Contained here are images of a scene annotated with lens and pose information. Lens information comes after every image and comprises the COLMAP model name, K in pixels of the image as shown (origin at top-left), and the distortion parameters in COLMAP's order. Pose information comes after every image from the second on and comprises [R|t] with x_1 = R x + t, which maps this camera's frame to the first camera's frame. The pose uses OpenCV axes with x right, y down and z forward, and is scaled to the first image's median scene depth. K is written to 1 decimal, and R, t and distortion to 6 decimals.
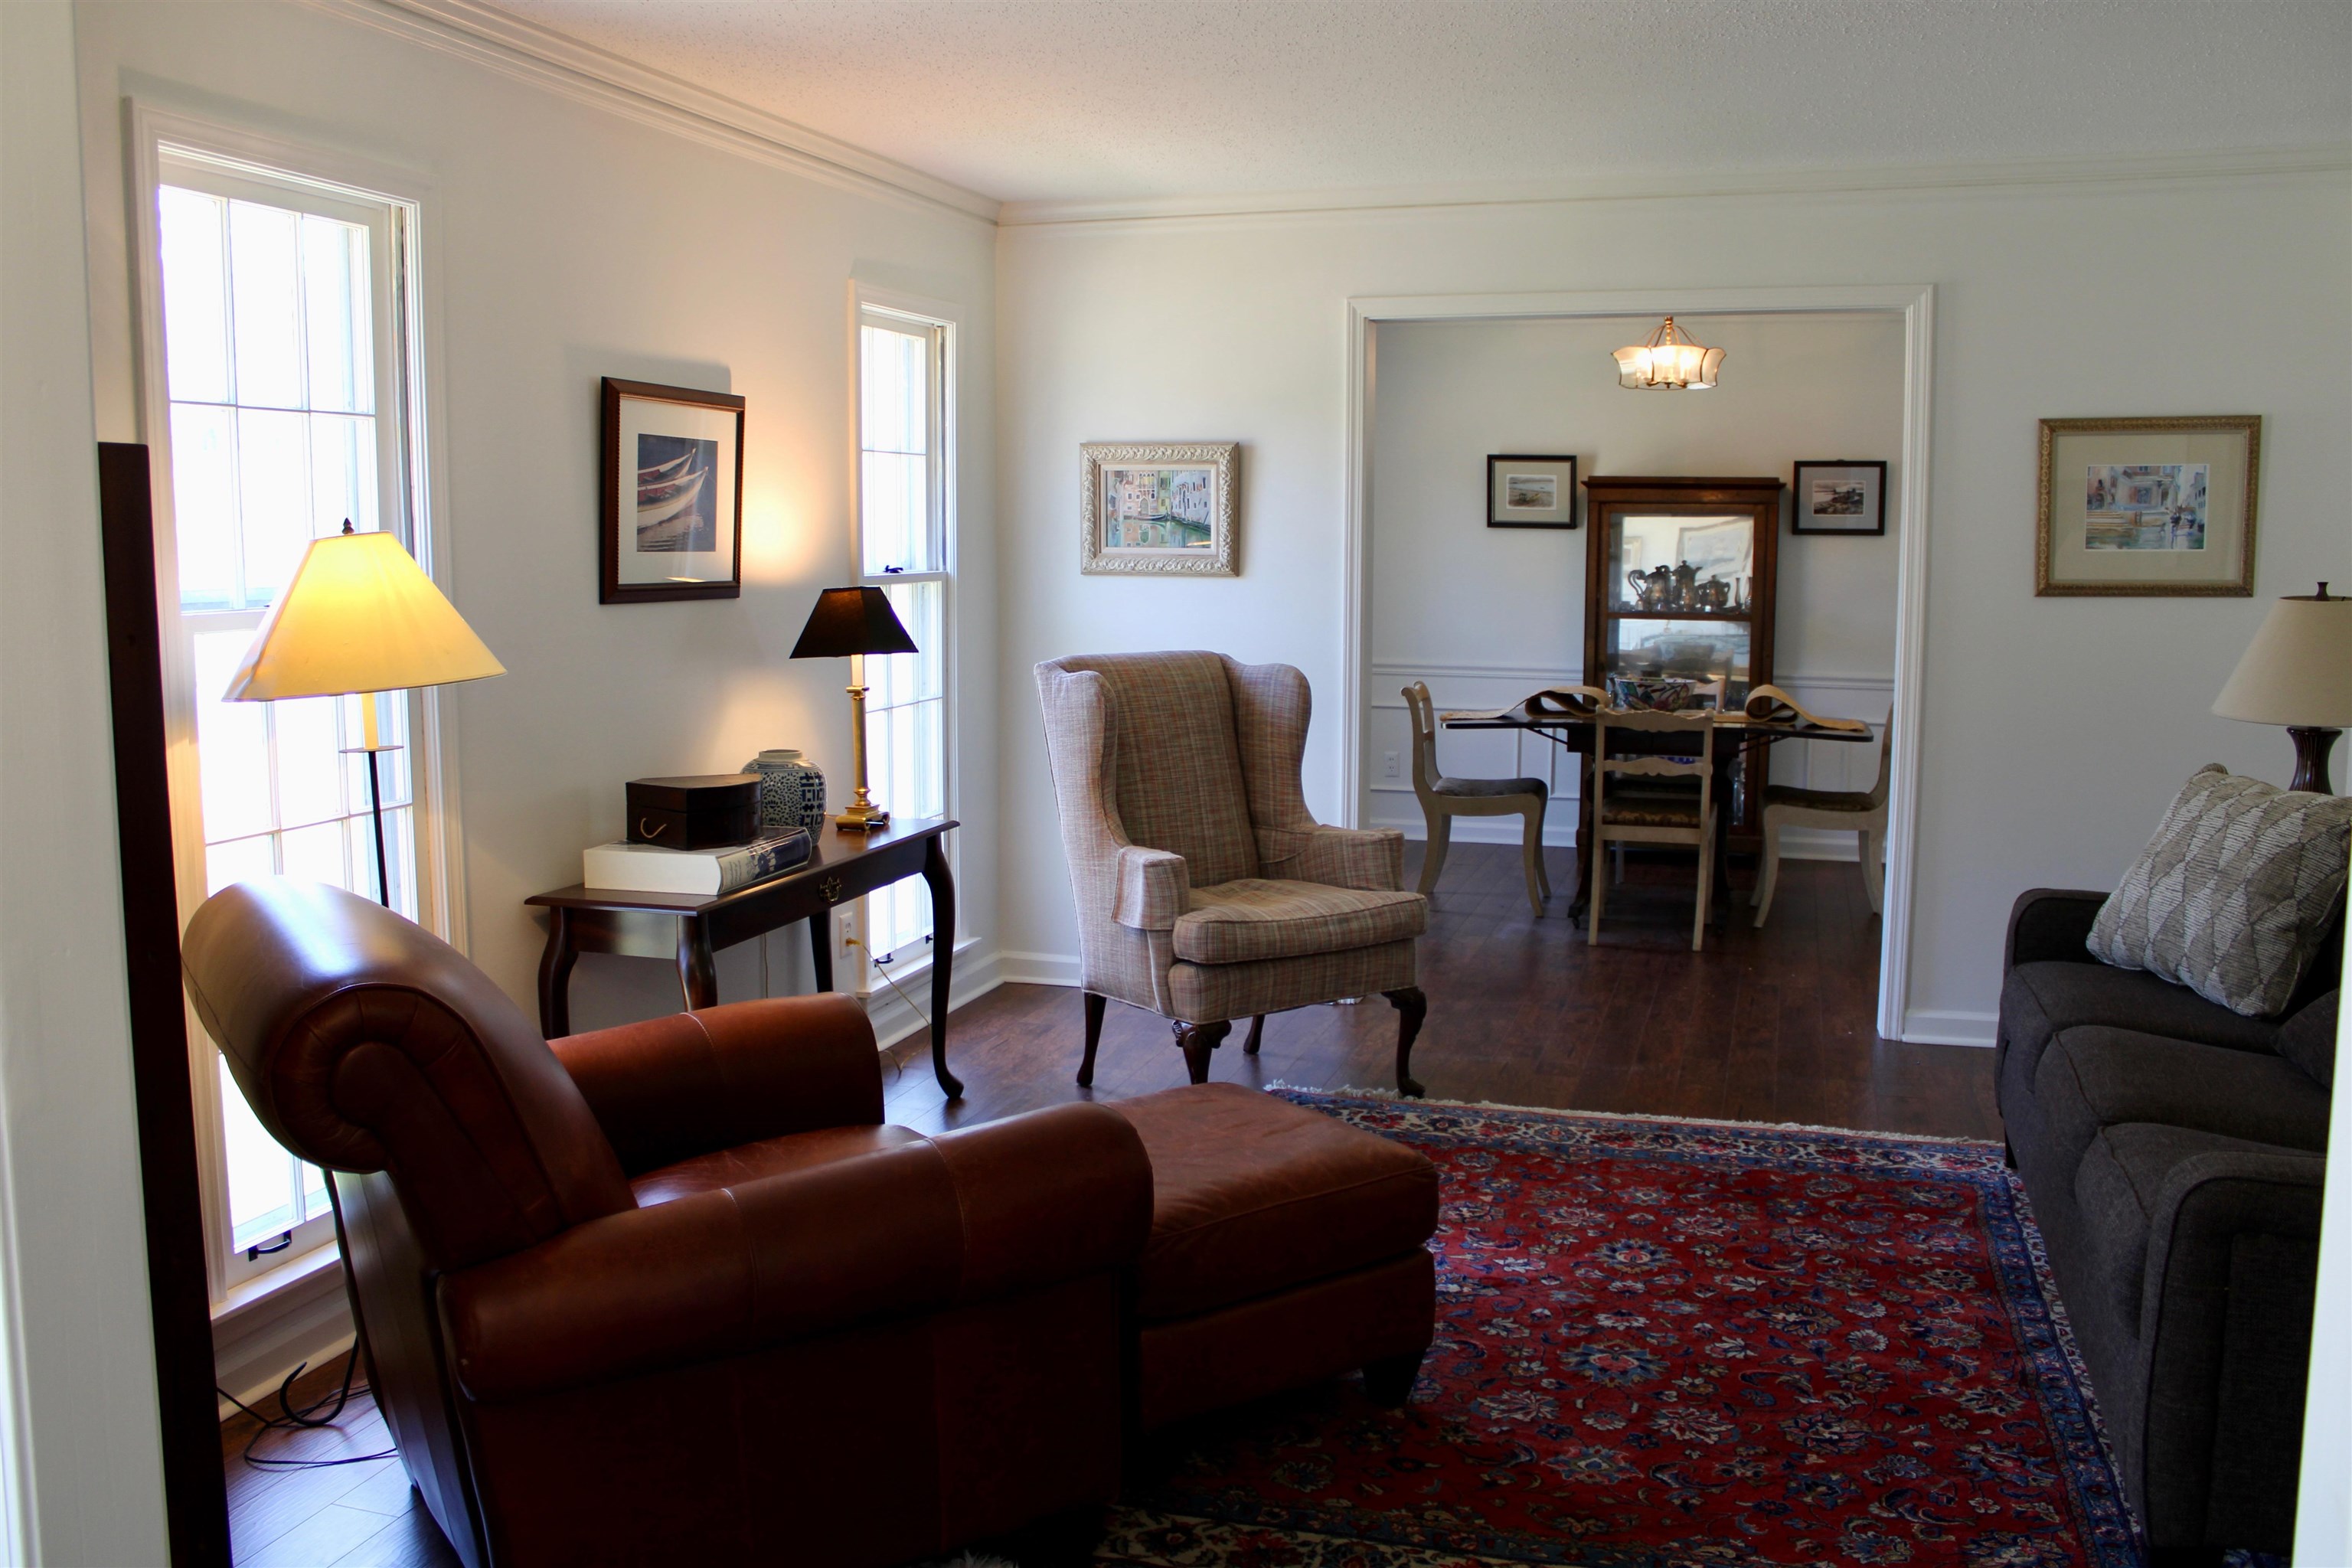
lens RADIAL K [[2021.7, 0, 1176.0], [0, 2021.7, 784.0], [0, 0, 1]] dist [-0.005174, -0.003697]
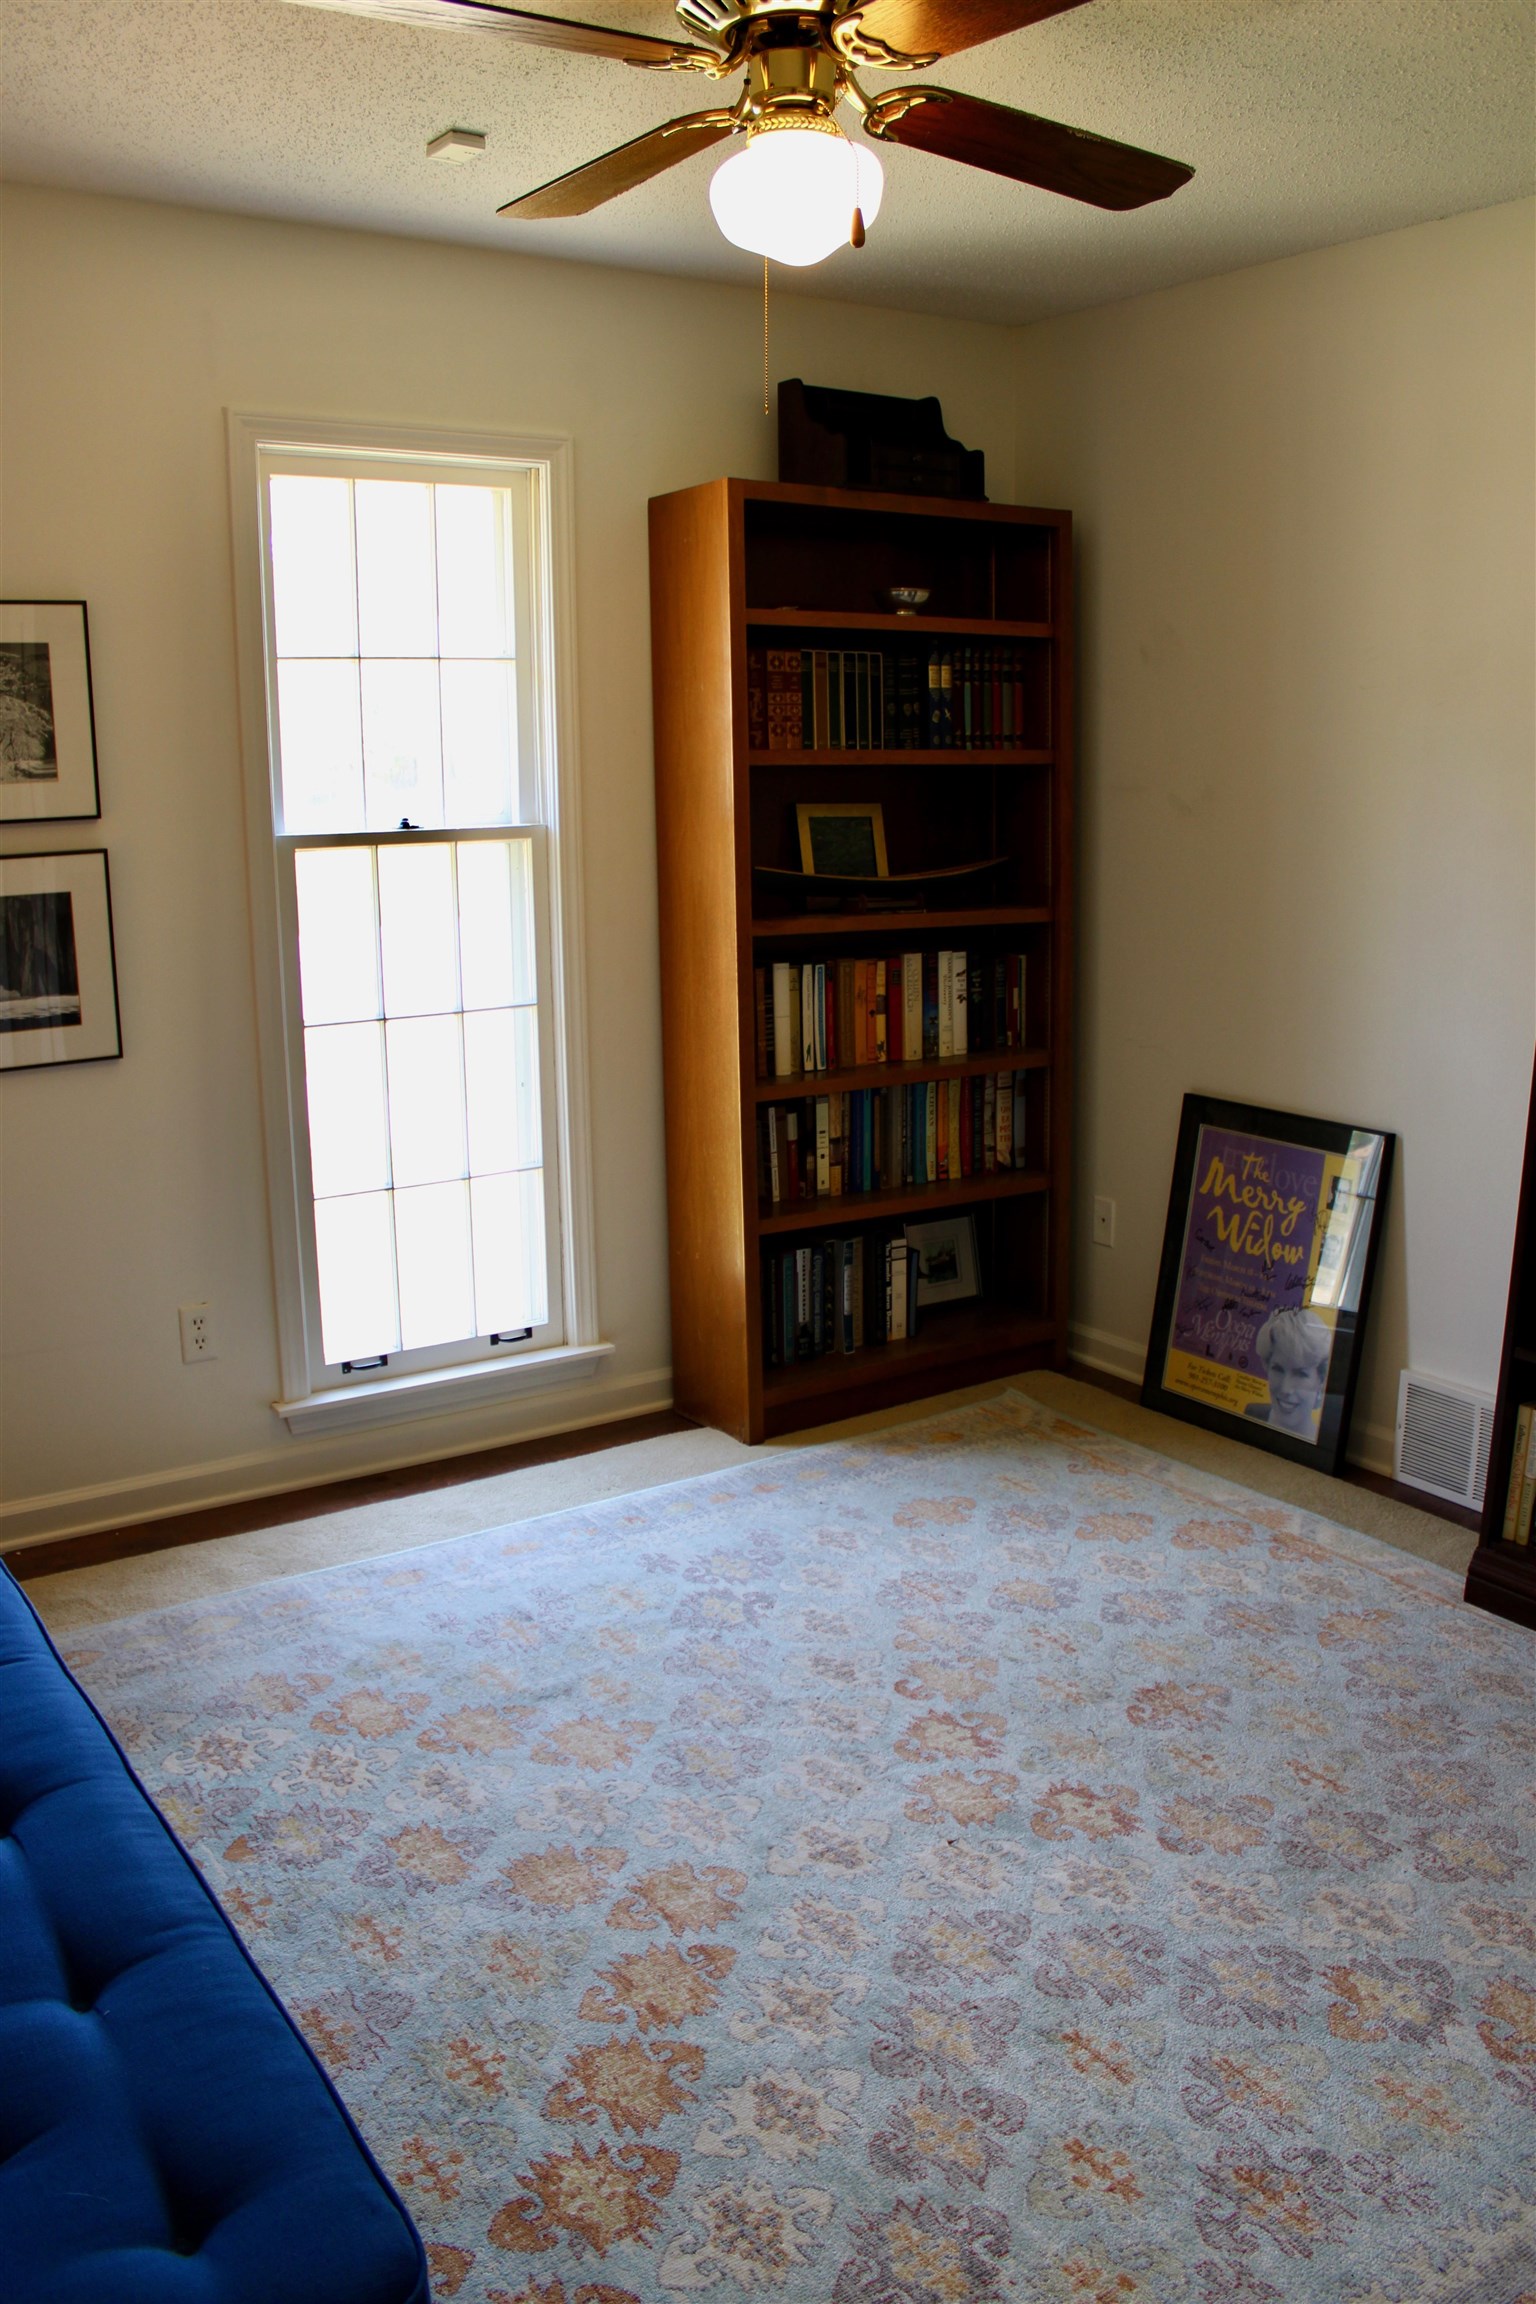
lens RADIAL K [[1980.5, 0, 768.0], [0, 1980.5, 1152.0], [0, 0, 1]] dist [-0.005174, -0.003697]
pose [[0.732061, 0.119108, -0.670746, 0.511445], [-0.068990, 0.992497, 0.100947, -0.033655], [0.677737, -0.027624, 0.734785, 0.300210]]
